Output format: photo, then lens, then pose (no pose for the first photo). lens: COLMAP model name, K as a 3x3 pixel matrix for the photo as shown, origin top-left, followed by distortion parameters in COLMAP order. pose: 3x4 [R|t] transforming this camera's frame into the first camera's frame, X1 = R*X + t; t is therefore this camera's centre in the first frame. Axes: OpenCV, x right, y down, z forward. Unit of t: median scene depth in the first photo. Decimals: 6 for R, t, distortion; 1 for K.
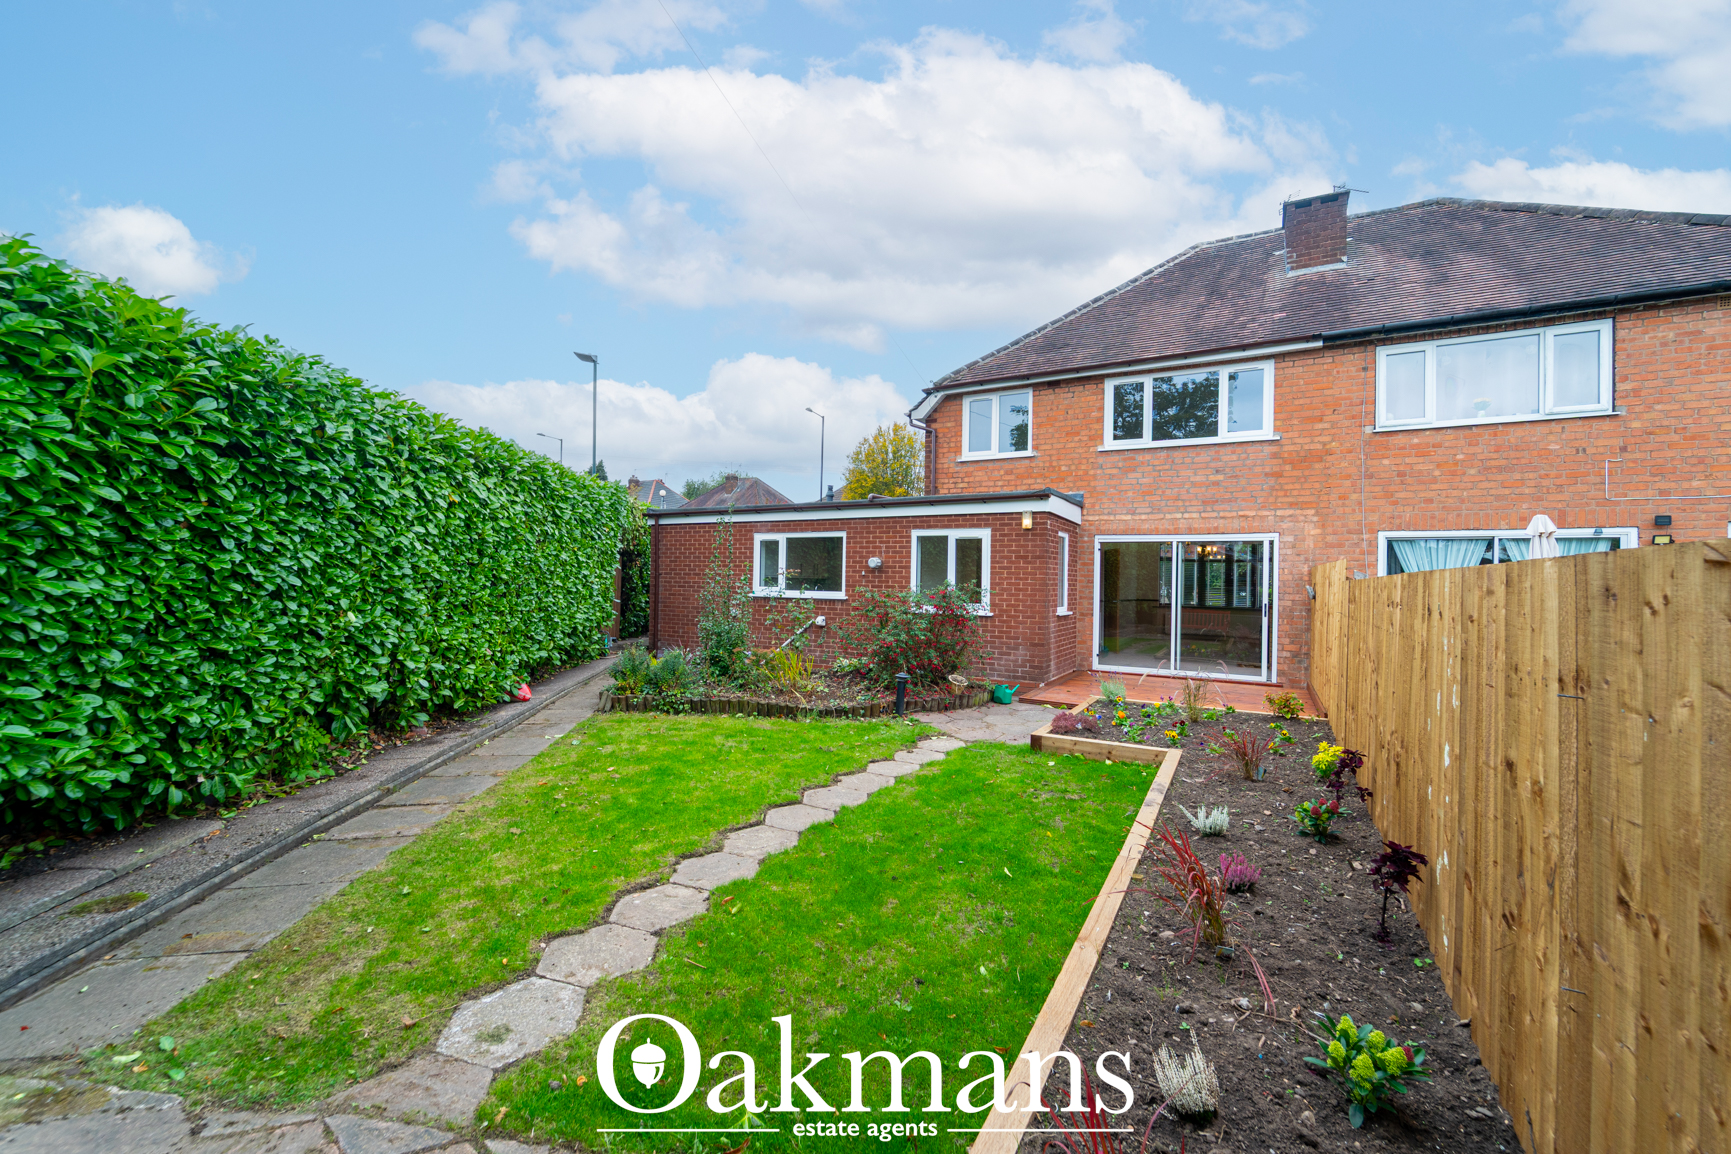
lens RADIAL K [[714.3, 0, 867.0], [0, 714.3, 571.6], [0, 0, 1]] dist [0.003467, -0.003152]
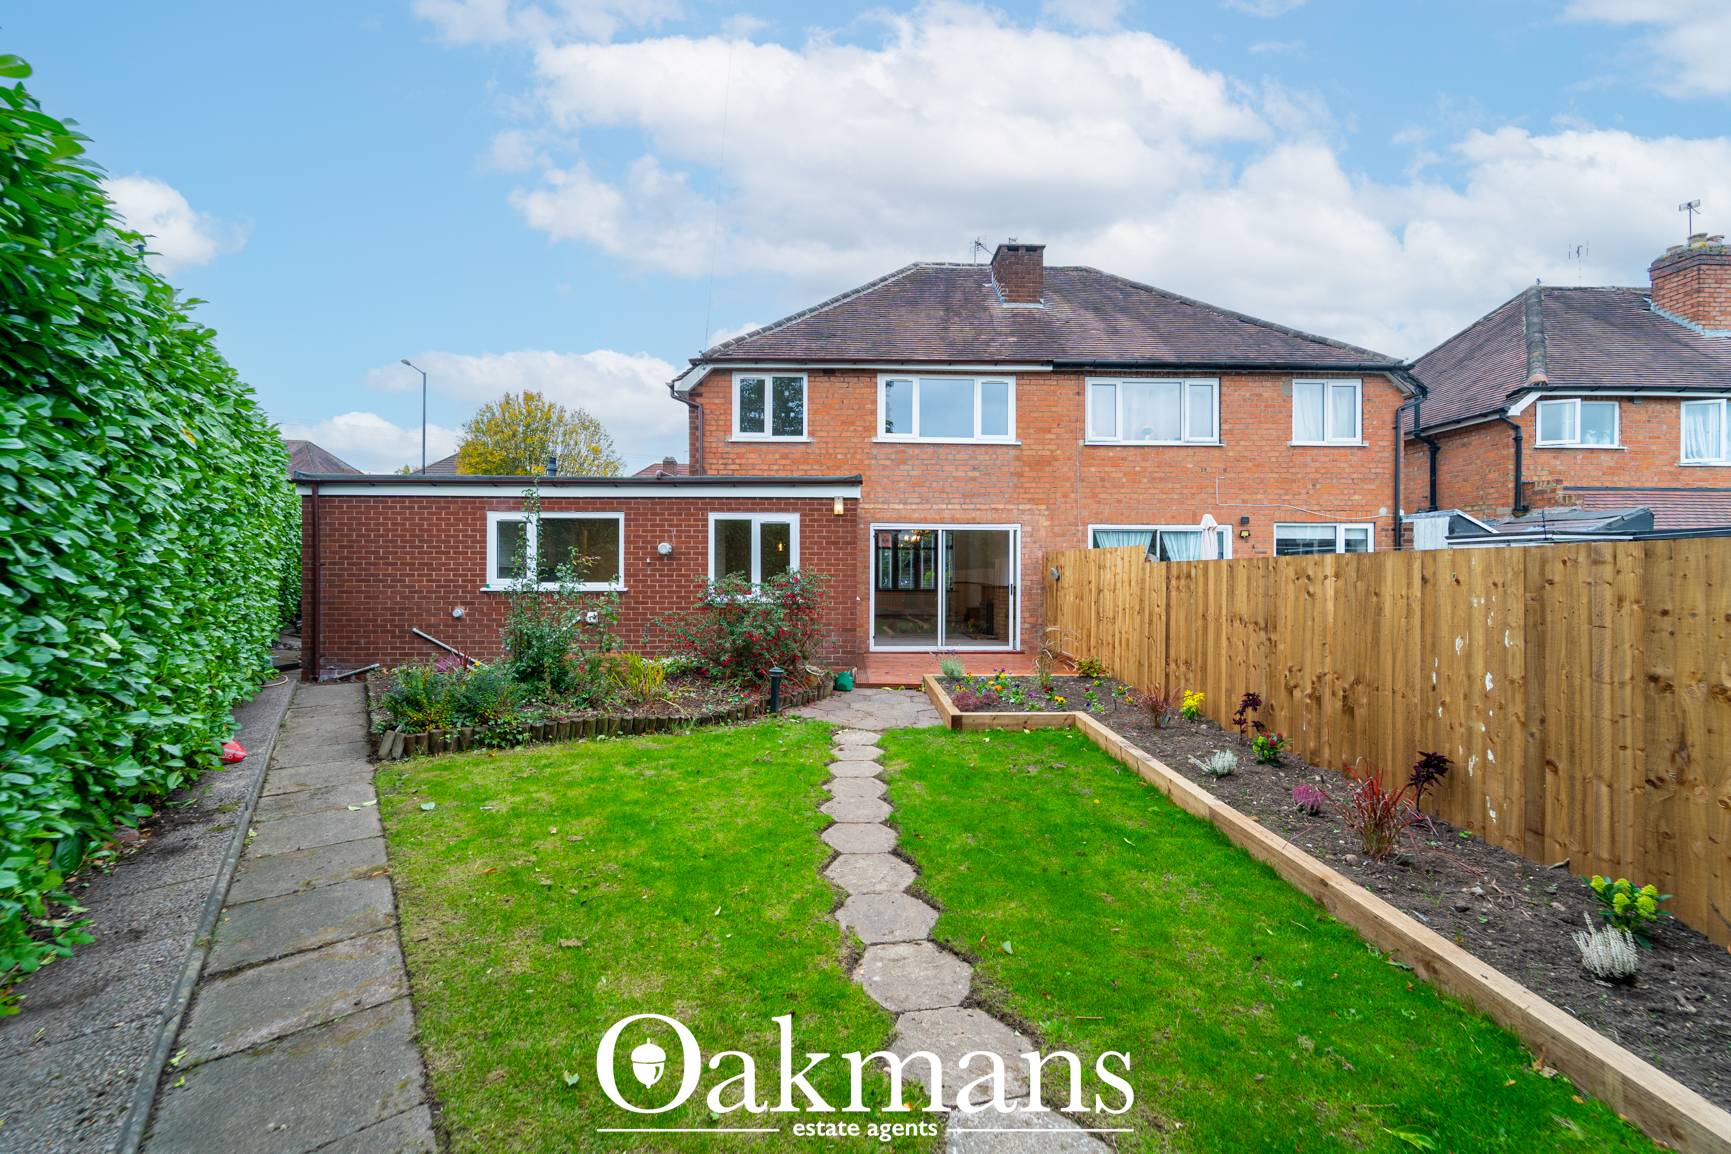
lens RADIAL K [[714.3, 0, 867.0], [0, 714.3, 571.6], [0, 0, 1]] dist [0.003467, -0.003152]
pose [[0.849880, -0.014697, 0.526771, -0.264339], [0.006703, 0.999832, 0.017081, 0.002879], [-0.526933, -0.010986, 0.849836, 0.127174]]
